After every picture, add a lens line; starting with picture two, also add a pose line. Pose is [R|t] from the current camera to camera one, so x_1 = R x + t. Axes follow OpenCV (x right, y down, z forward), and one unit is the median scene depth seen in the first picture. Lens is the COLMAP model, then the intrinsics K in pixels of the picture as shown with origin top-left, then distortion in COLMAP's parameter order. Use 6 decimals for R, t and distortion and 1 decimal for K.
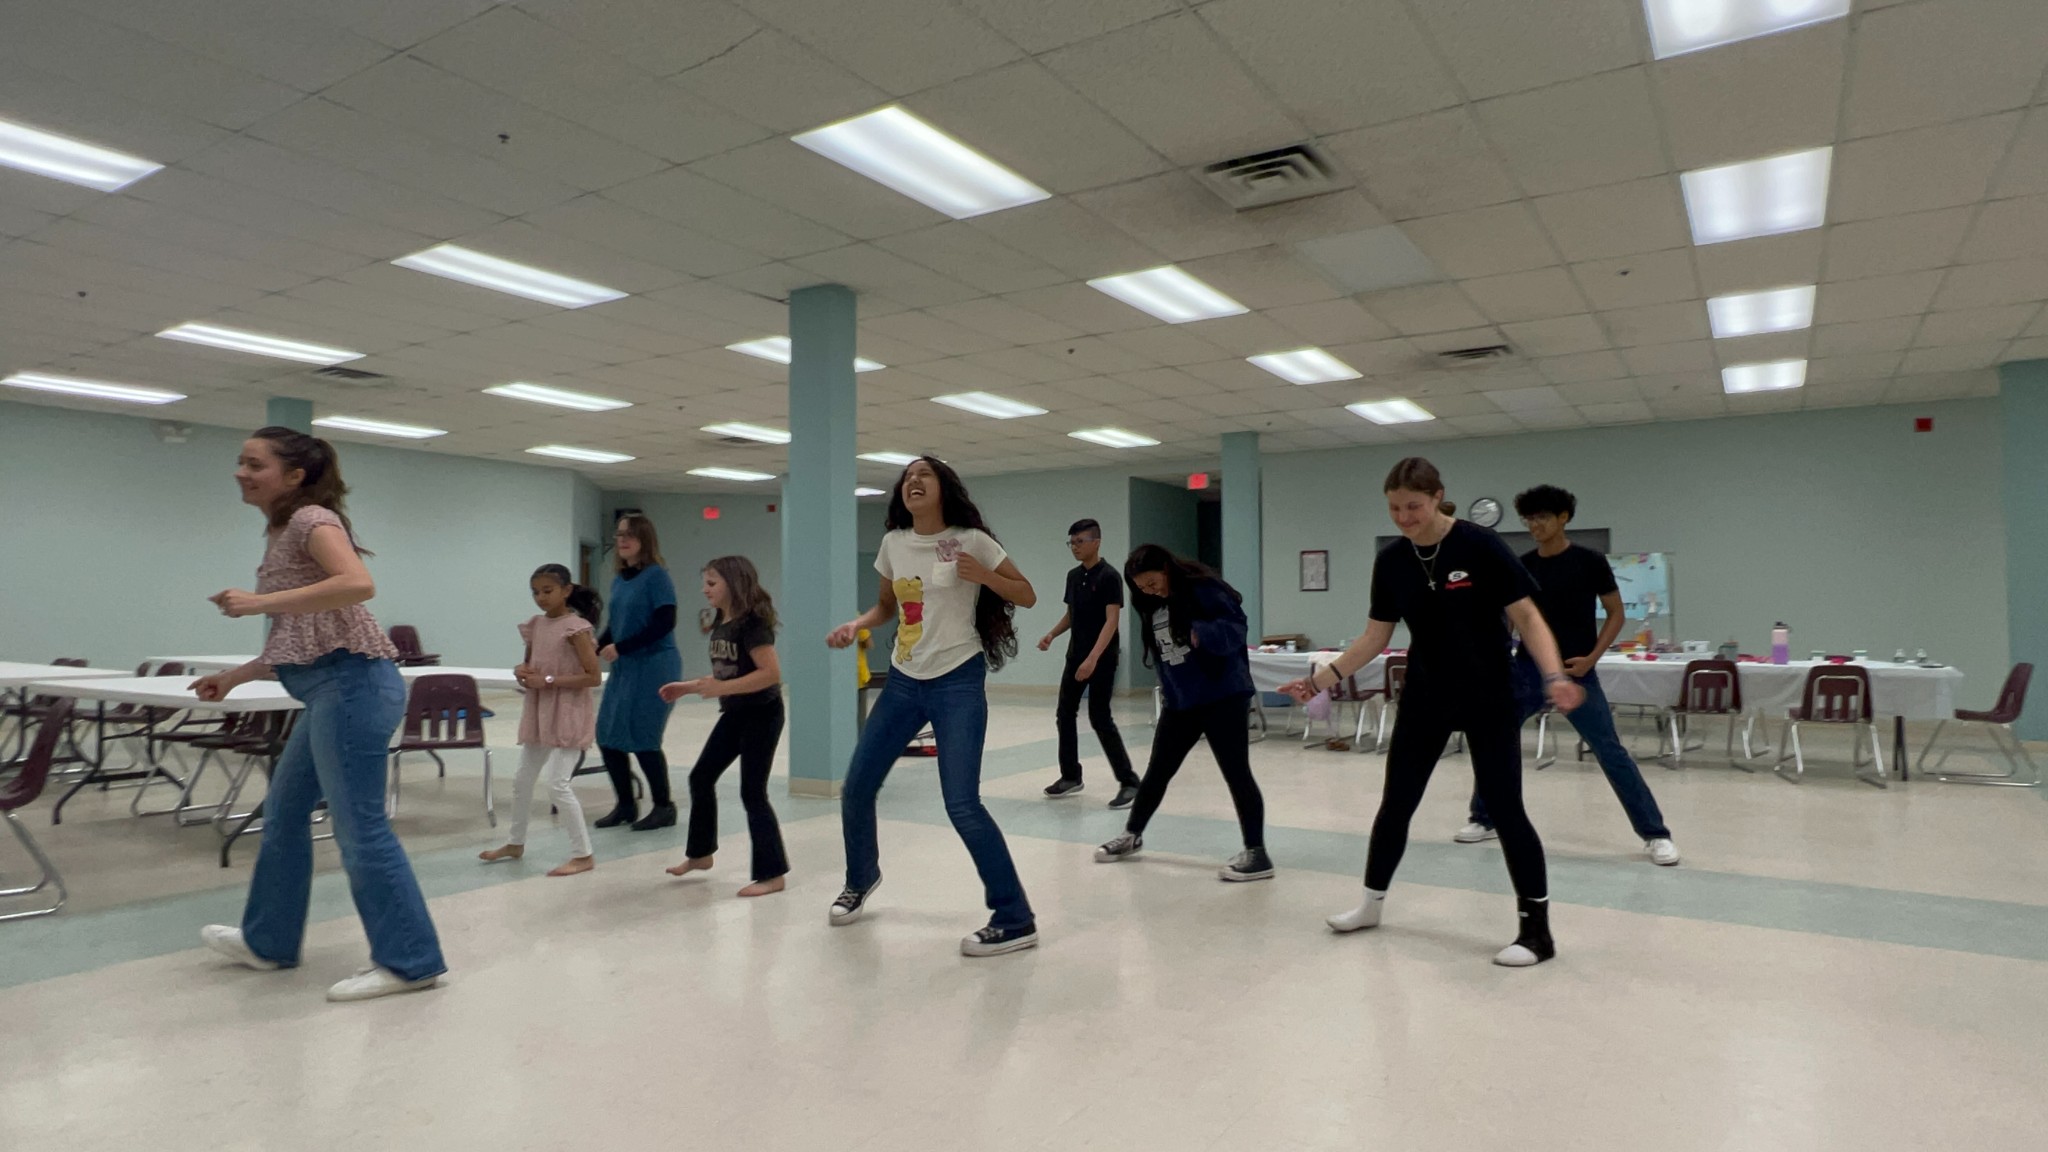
lens RADIAL K [[1166.5, 0, 1024.0], [0, 1166.5, 576.0], [0, 0, 1]] dist [0.002595, -0.000297]
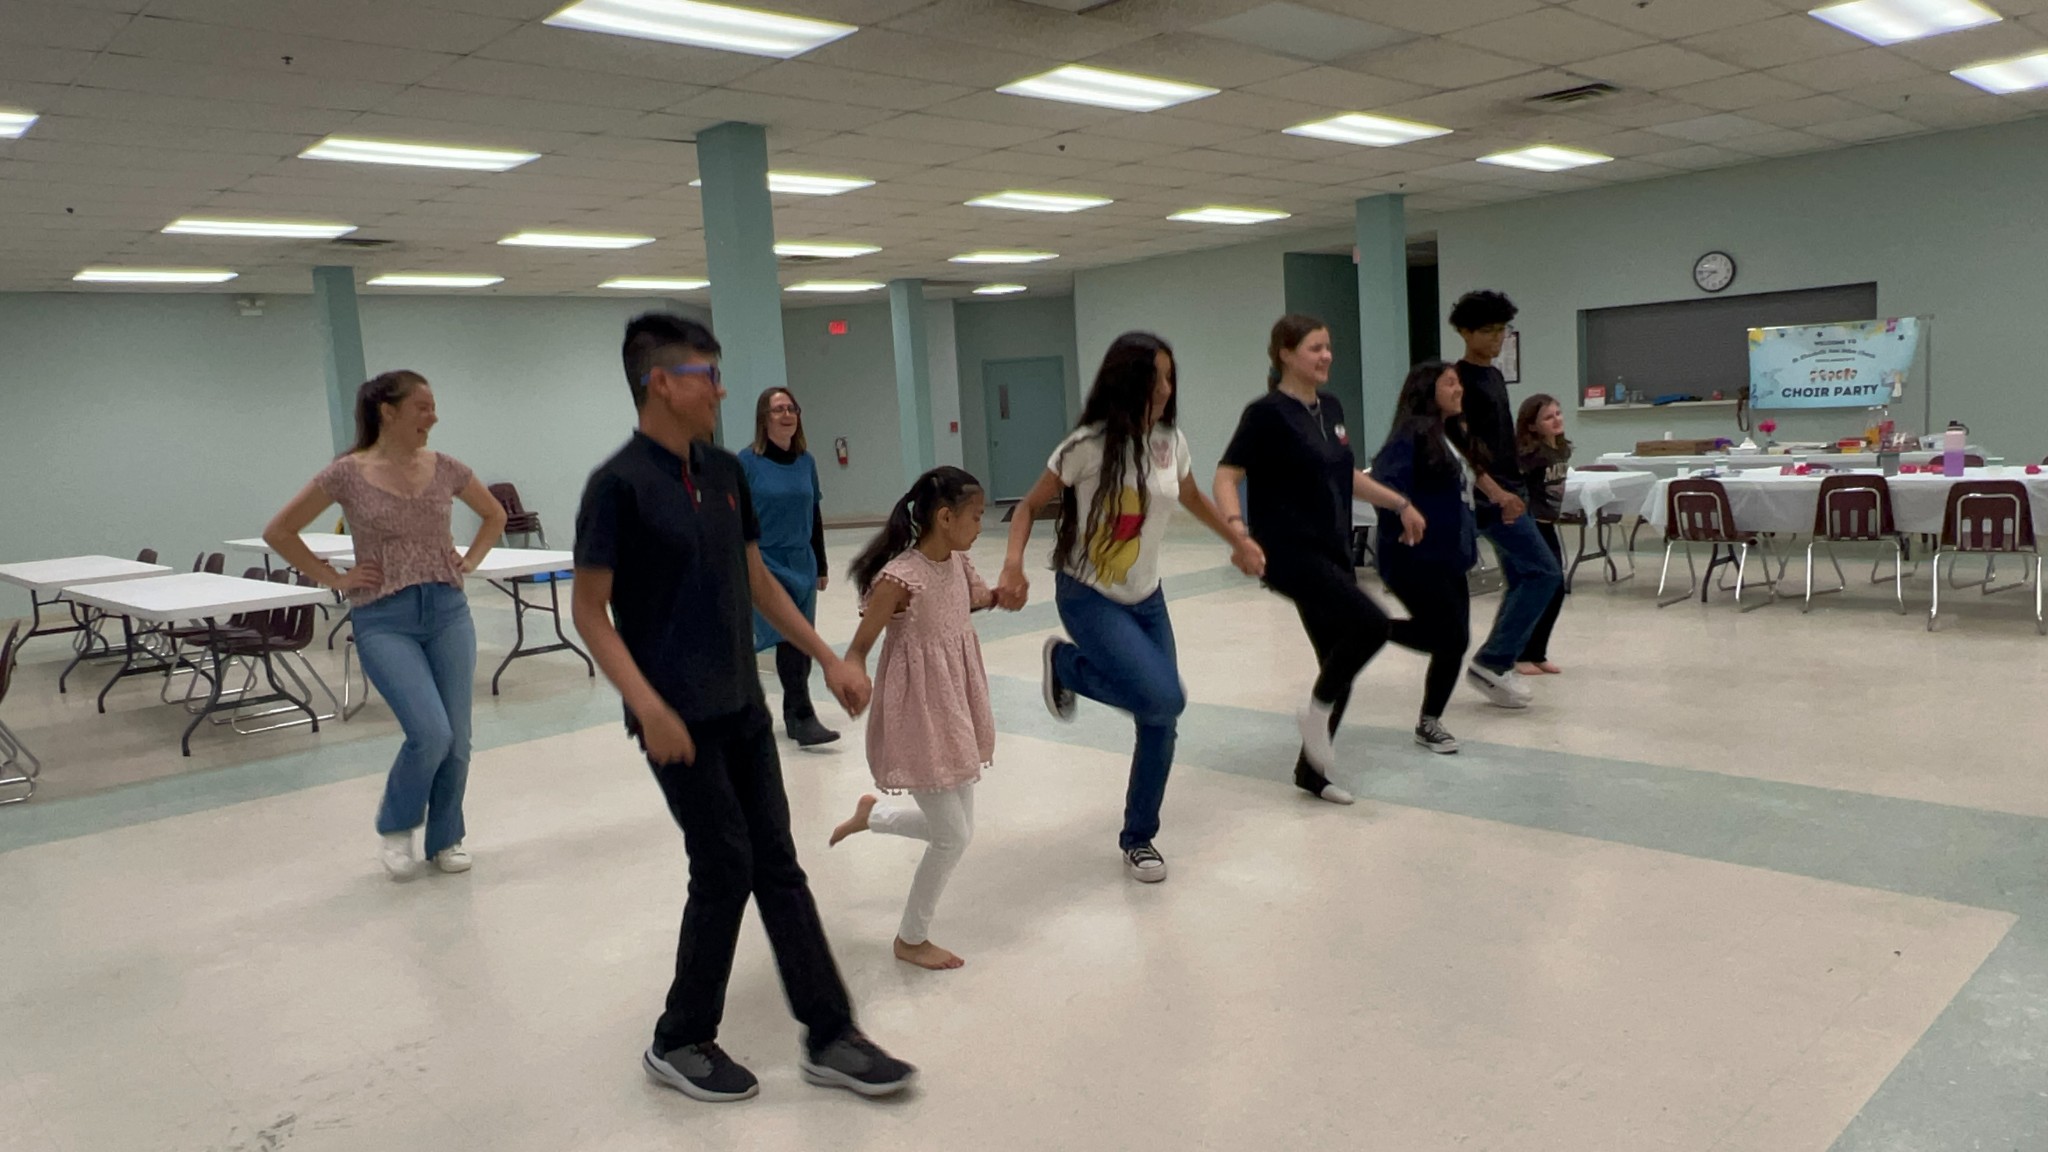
lens RADIAL K [[1430.1, 0, 1024.0], [0, 1430.1, 576.0], [0, 0, 1]] dist [-0.002613, 0.001486]
pose [[0.971128, -0.034038, -0.236119, 0.284900], [0.070320, 0.986635, 0.146991, -0.044344], [0.227960, -0.159351, 0.960542, -0.072065]]
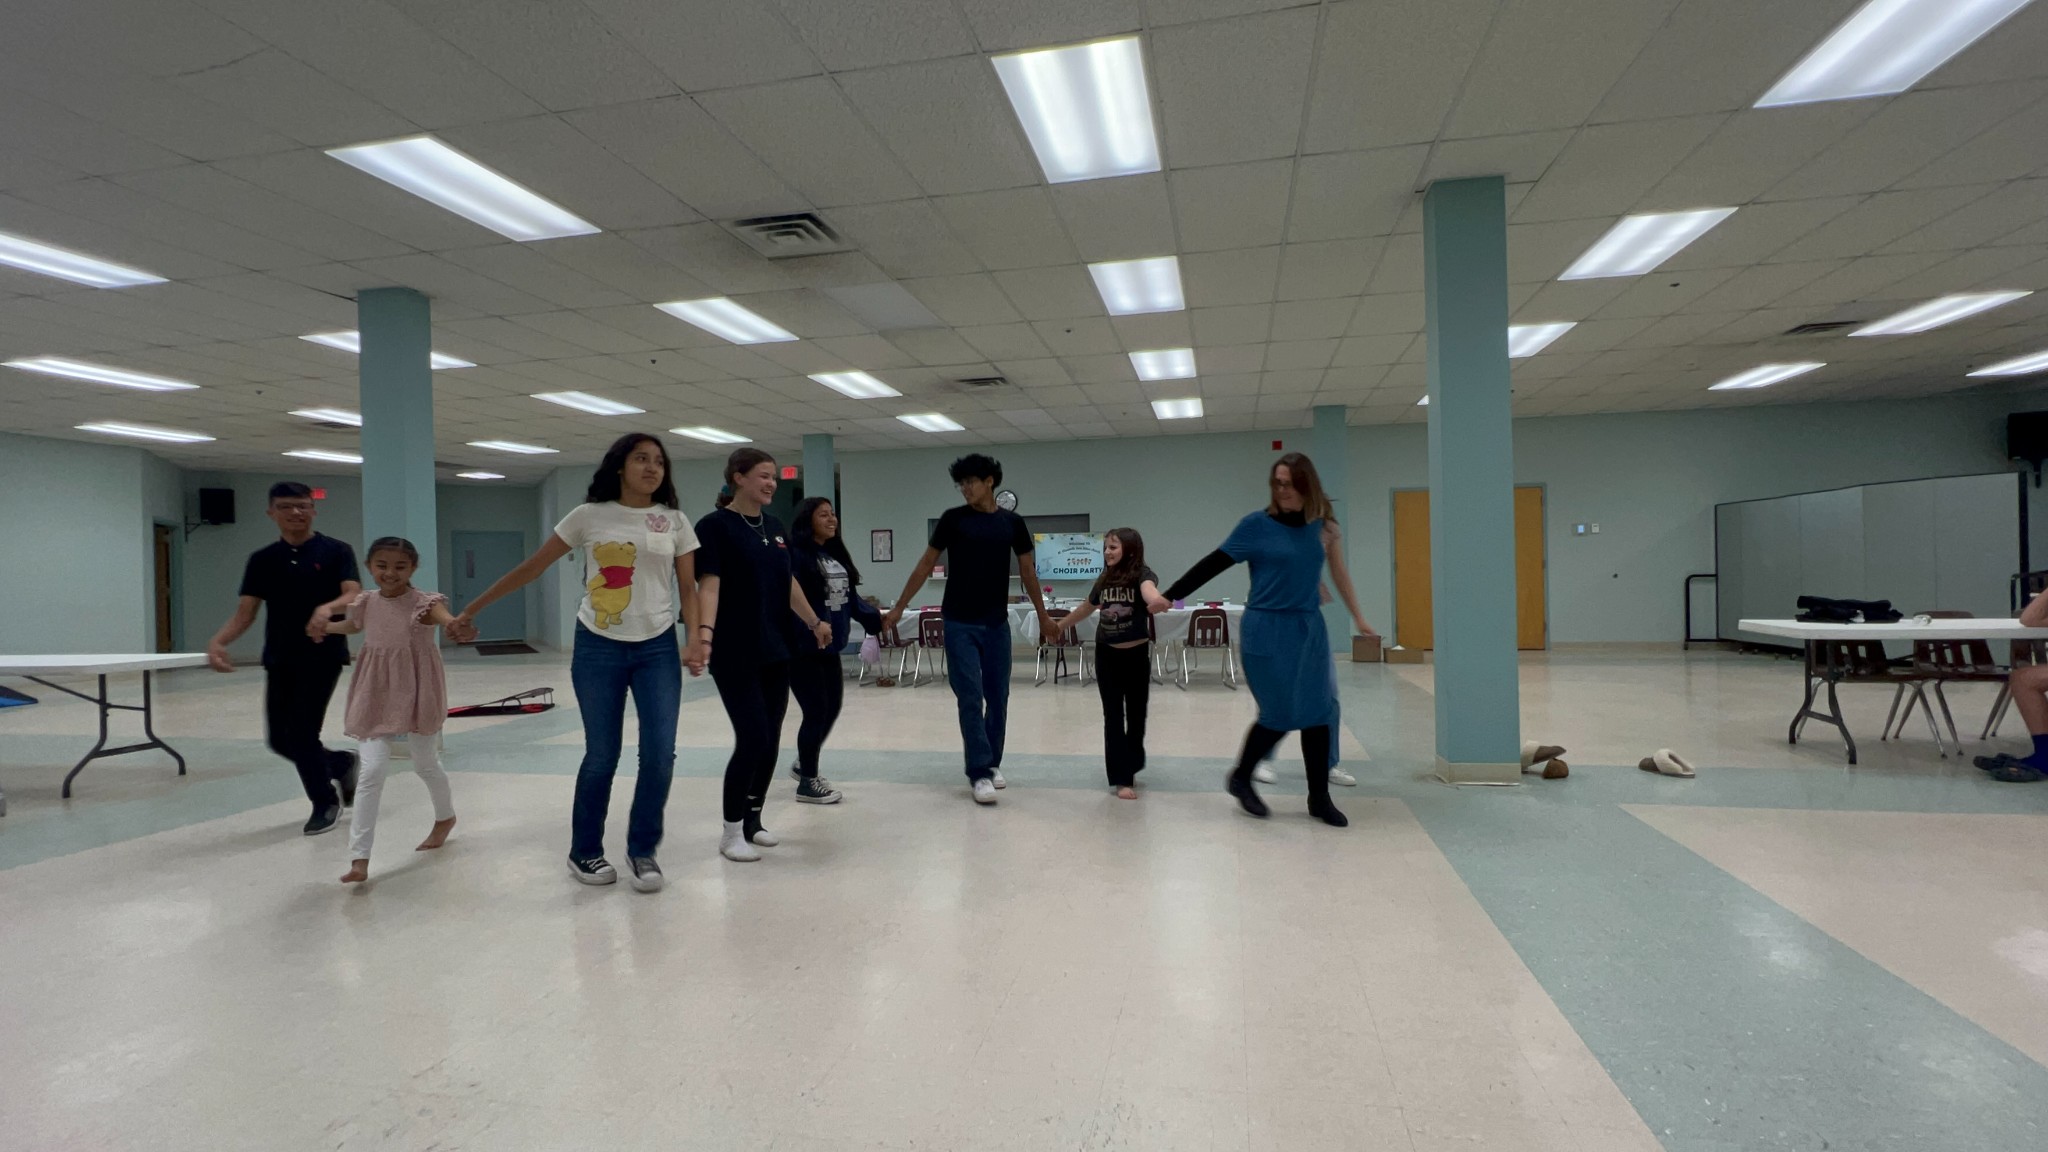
lens RADIAL K [[949.8, 0, 1027.2], [0, 949.8, 573.2], [0, 0, 1]] dist [0.001875, -0.000171]
pose [[0.935432, -0.017362, 0.353081, 0.057903], [0.008167, 0.999588, 0.027513, -0.003237], [-0.353413, -0.022853, 0.935188, -0.037923]]
